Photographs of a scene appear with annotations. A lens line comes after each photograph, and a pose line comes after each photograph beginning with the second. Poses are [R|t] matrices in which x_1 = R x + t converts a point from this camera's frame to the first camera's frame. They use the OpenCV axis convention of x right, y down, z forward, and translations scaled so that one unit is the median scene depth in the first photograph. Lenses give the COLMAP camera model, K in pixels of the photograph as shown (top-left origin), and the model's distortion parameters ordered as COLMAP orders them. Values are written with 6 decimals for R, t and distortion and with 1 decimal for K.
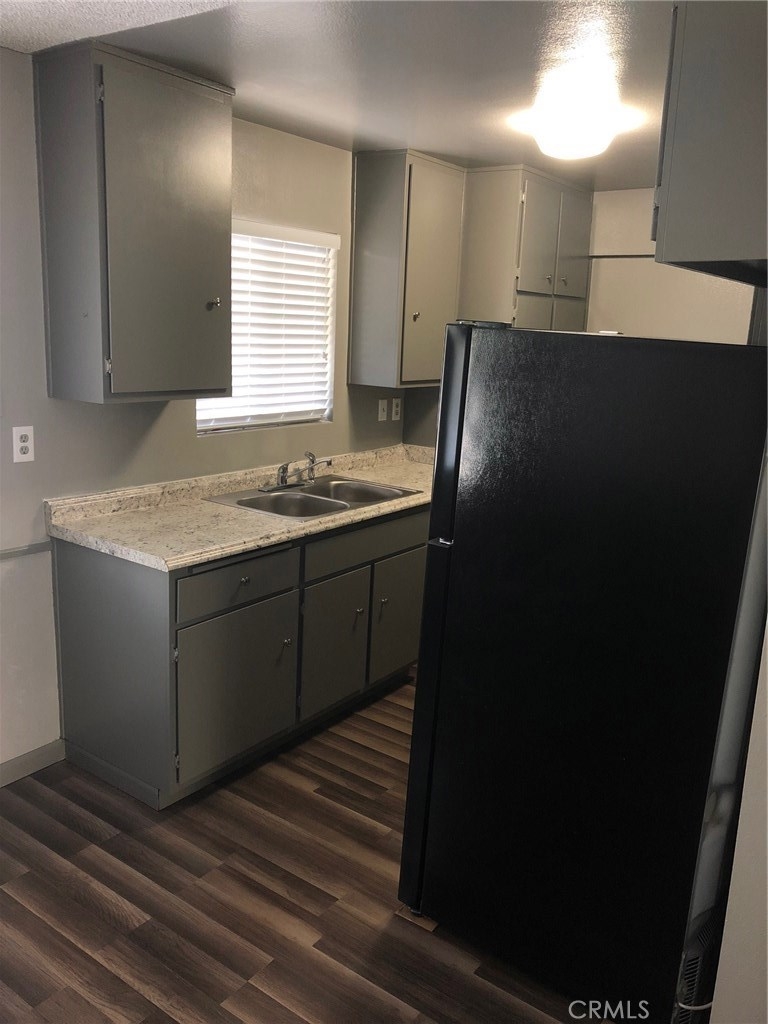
lens RADIAL K [[822.0, 0, 383.7], [0, 822.0, 508.6], [0, 0, 1]] dist [0.028852, -0.014383]
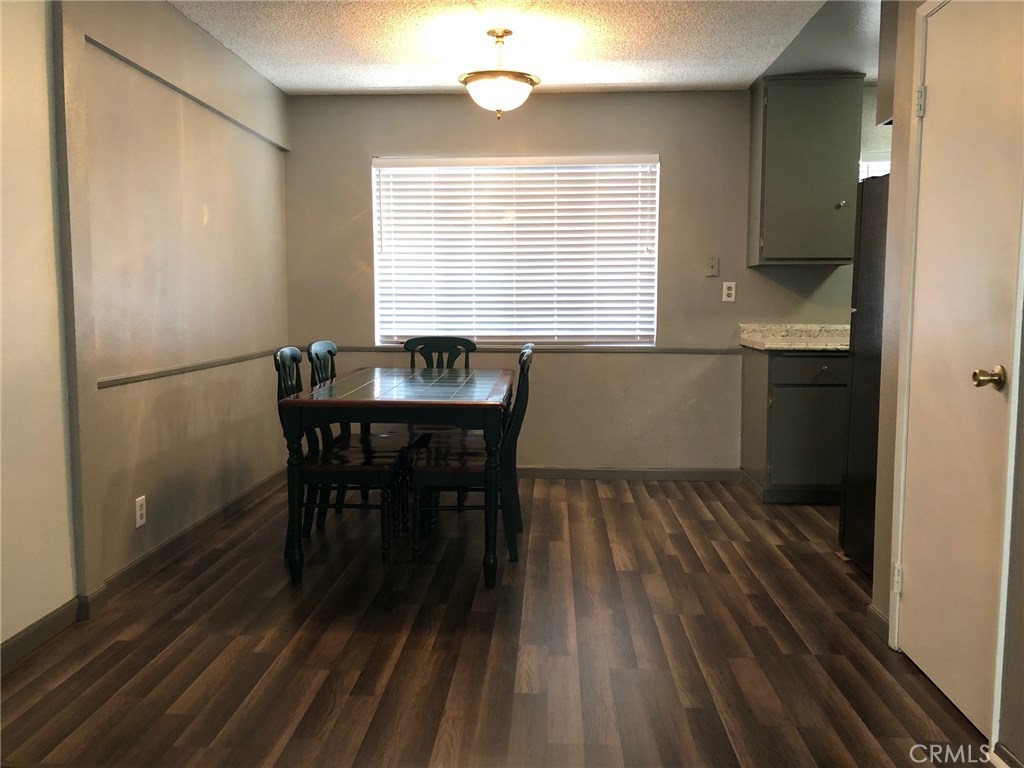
lens RADIAL K [[822.0, 0, 512.5], [0, 822.0, 382.7], [0, 0, 1]] dist [0.028852, -0.014383]
pose [[0.539687, 0.040292, -0.840901, 0.871503], [-0.154253, 0.986677, -0.051723, 0.296273], [0.827613, 0.157626, 0.538712, -0.373321]]
